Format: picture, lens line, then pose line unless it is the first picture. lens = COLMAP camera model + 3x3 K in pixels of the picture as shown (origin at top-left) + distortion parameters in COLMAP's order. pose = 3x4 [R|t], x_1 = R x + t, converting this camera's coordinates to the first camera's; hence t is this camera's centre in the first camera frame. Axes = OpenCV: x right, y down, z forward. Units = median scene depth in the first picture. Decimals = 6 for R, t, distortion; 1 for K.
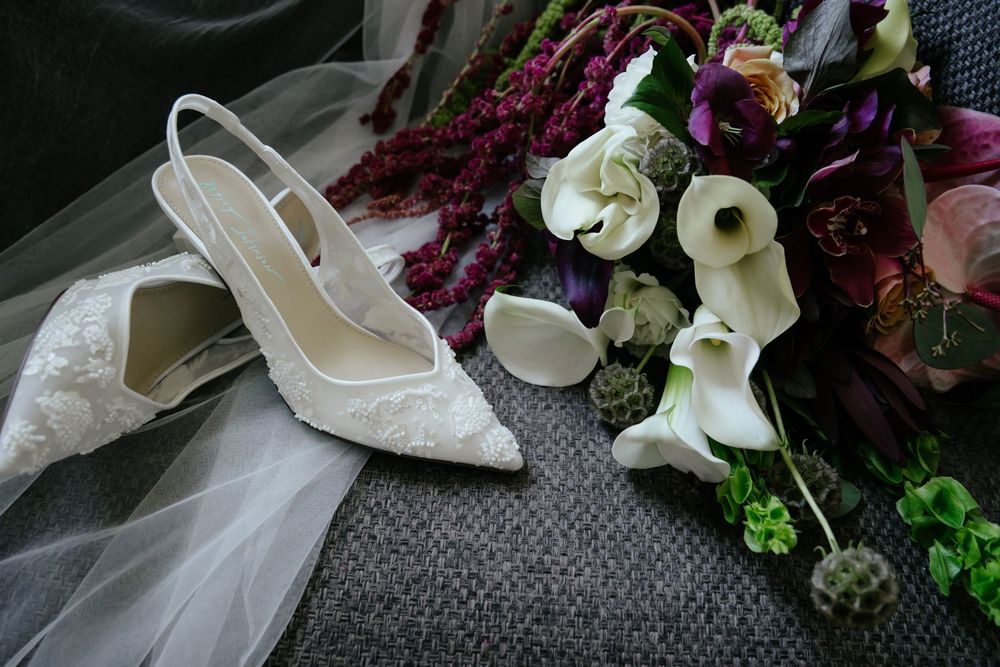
lens RADIAL K [[876.0, 0, 500.0], [0, 876.0, 333.5], [0, 0, 1]] dist [-0.003240, -0.001809]
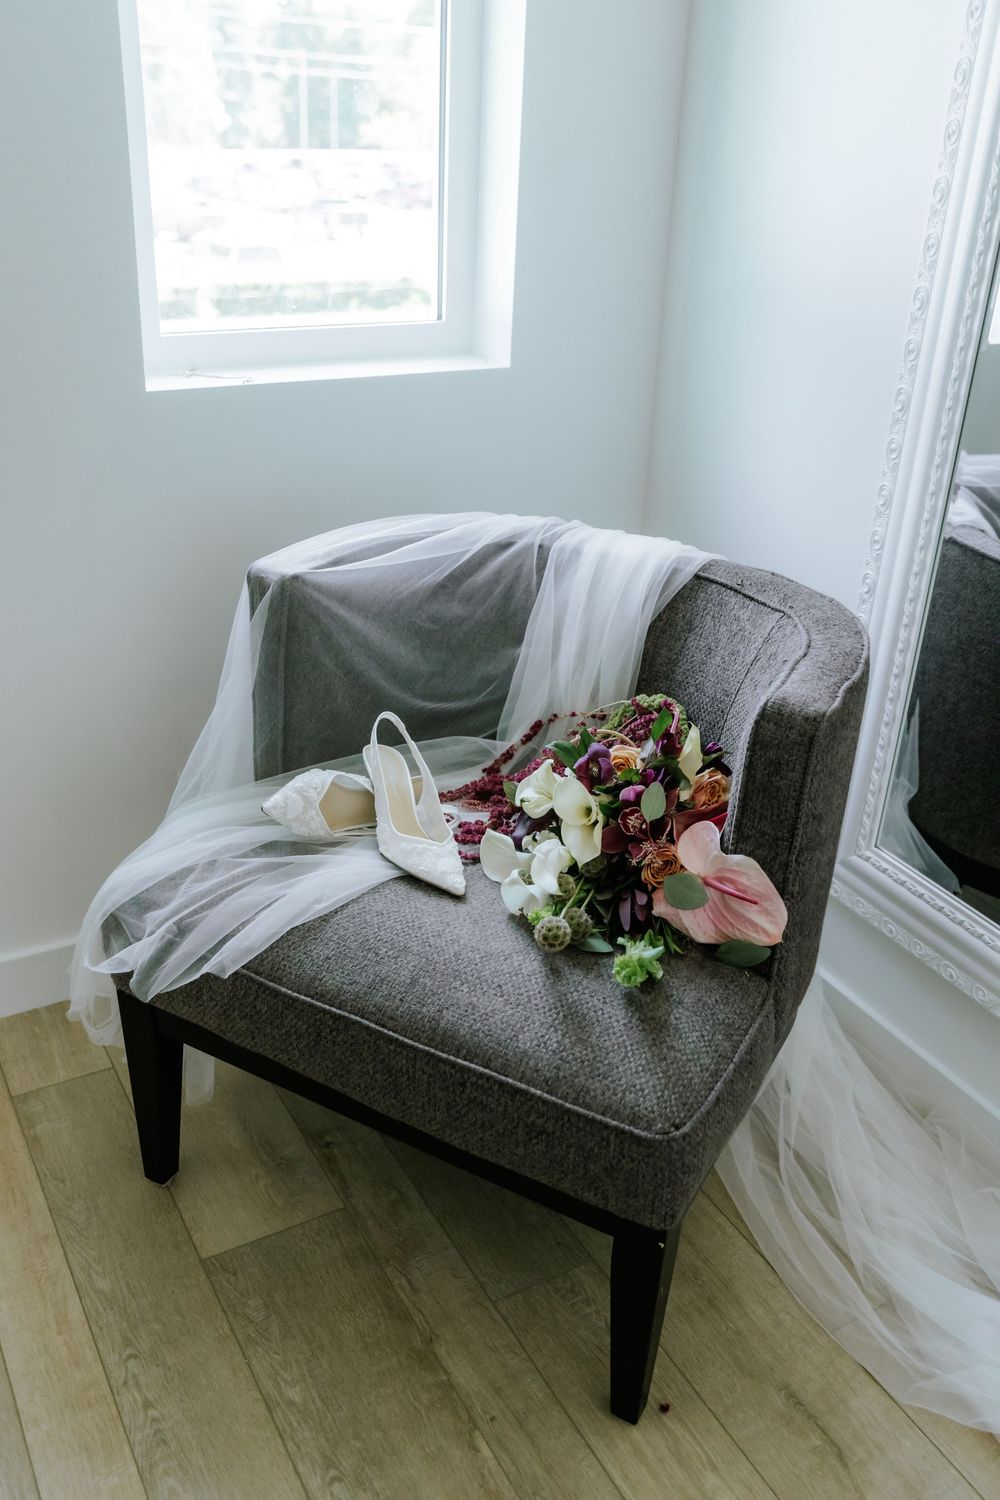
lens RADIAL K [[1314.1, 0, 500.0], [0, 1314.1, 750.0], [0, 0, 1]] dist [-0.003240, -0.001809]
pose [[0.899582, 0.185776, -0.395271, 1.272409], [-0.345167, 0.856928, -0.382798, 1.018101], [0.267605, 0.480792, 0.835001, -1.756440]]
